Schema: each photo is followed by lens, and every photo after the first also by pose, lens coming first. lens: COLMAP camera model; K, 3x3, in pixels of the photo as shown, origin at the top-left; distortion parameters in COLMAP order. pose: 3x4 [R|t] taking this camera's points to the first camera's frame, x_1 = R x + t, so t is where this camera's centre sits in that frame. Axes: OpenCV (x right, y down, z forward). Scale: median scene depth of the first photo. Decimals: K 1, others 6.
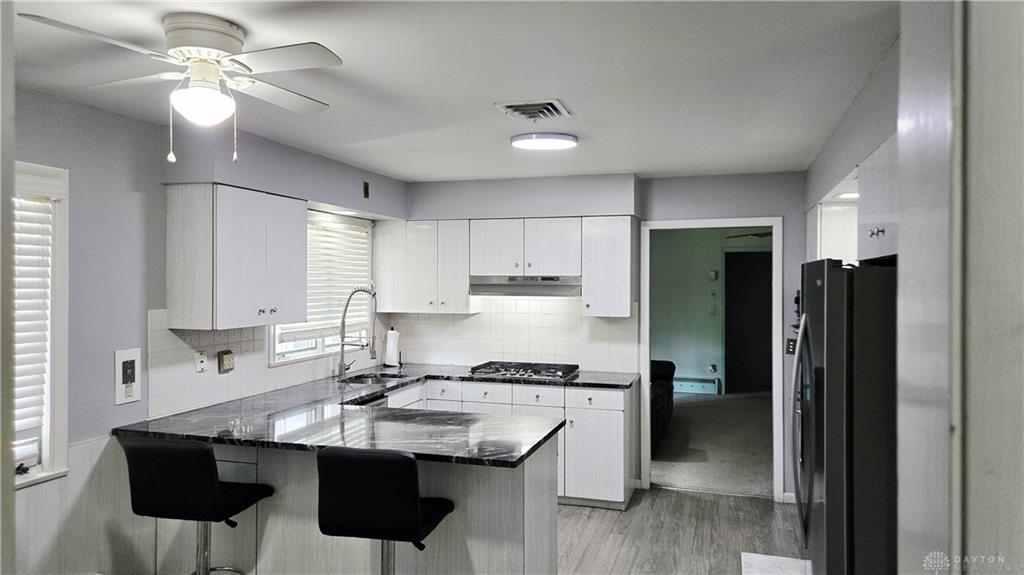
lens RADIAL K [[671.9, 0, 512.3], [0, 671.9, 283.1], [0, 0, 1]] dist [0.005989, 0.000720]
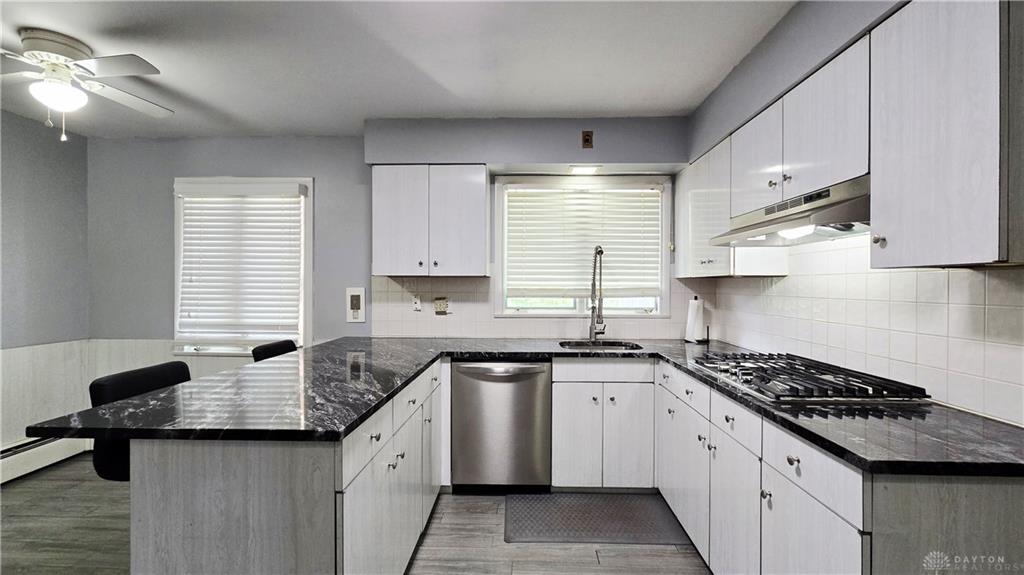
lens RADIAL K [[418.0, 0, 515.3], [0, 418.0, 287.9], [0, 0, 1]] dist [0.002358, 0.000111]
pose [[0.274408, 0.002153, -0.961611, 0.336799], [-0.006560, 0.999978, 0.000367, 0.072505], [0.961591, 0.006208, 0.274416, 0.819657]]
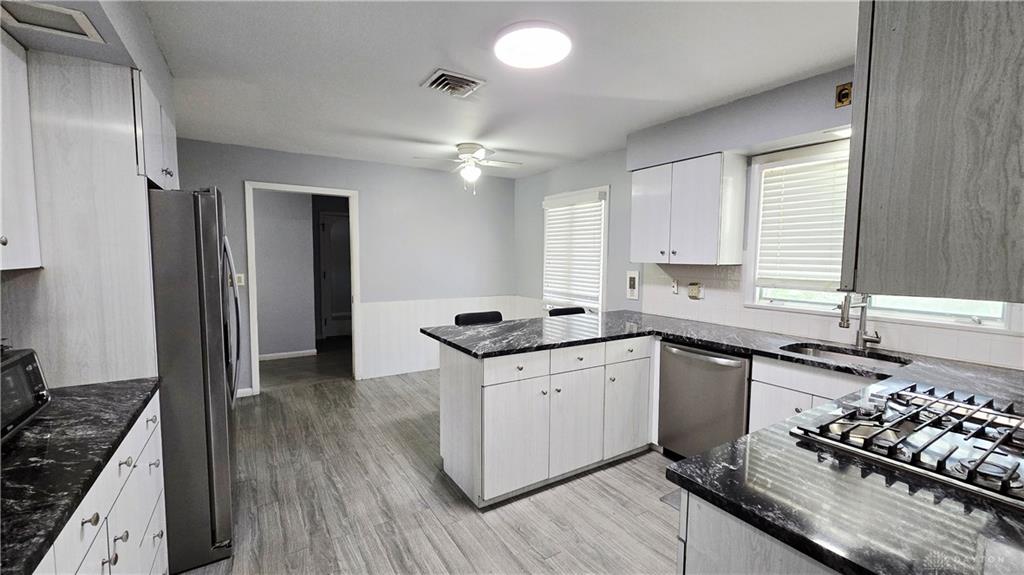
lens RADIAL K [[418.0, 0, 514.7], [0, 418.0, 287.7], [0, 0, 1]] dist [0.002358, 0.000111]
pose [[-0.643809, 0.046519, -0.763771, 0.405438], [-0.017509, 0.996993, 0.075484, 0.046904], [0.764986, 0.061970, -0.641059, 1.129222]]
